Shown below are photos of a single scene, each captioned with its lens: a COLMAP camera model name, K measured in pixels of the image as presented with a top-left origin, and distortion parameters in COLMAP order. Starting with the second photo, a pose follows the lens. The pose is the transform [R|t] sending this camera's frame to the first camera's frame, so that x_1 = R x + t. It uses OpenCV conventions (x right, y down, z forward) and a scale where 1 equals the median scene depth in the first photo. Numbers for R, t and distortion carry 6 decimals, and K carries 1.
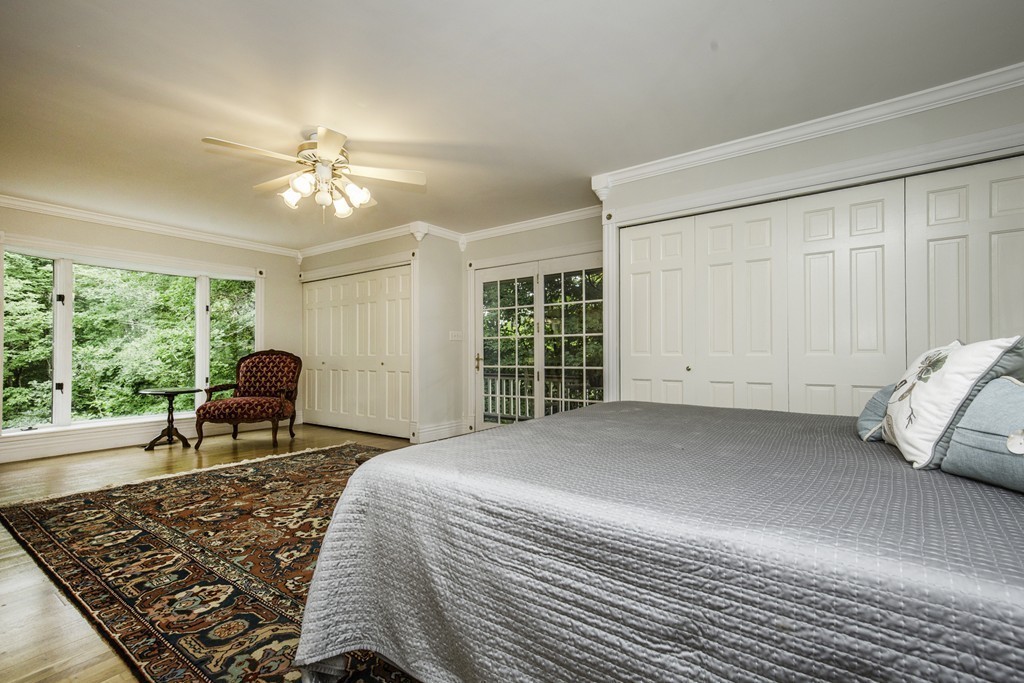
lens RADIAL K [[458.0, 0, 514.5], [0, 458.0, 356.0], [0, 0, 1]] dist [0.000664, 0.000302]
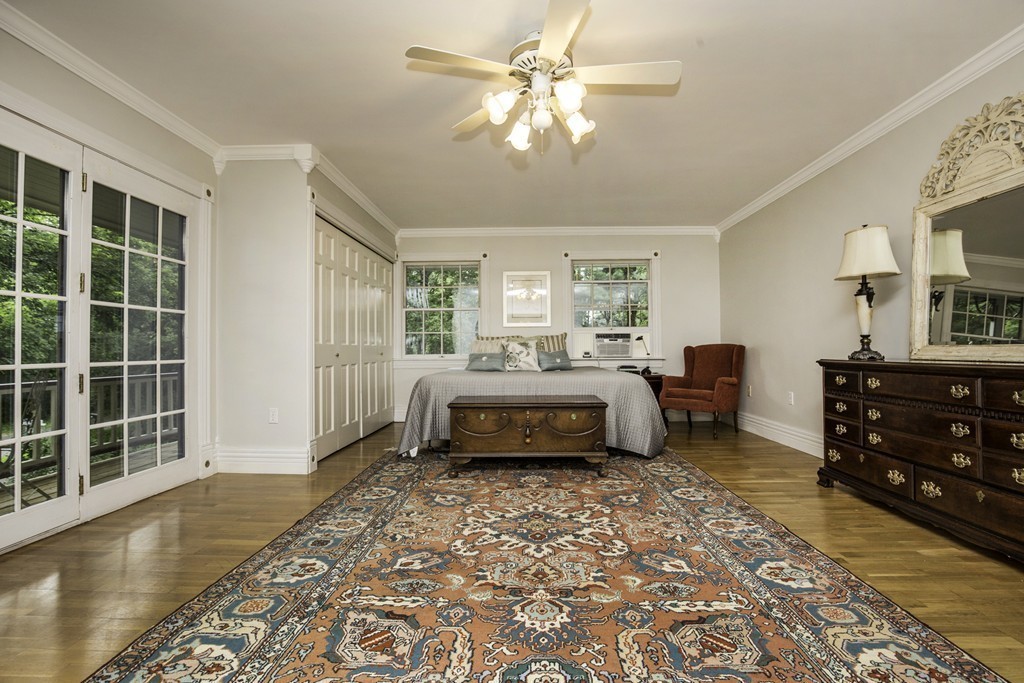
lens RADIAL K [[486.9, 0, 512.0], [0, 486.9, 341.5], [0, 0, 1]] dist [-0.001320, -0.000234]
pose [[-0.575803, 0.008297, 0.817546, -1.221814], [-0.006481, 0.999871, -0.014712, 0.012770], [-0.817563, -0.013770, -0.575675, 1.770252]]
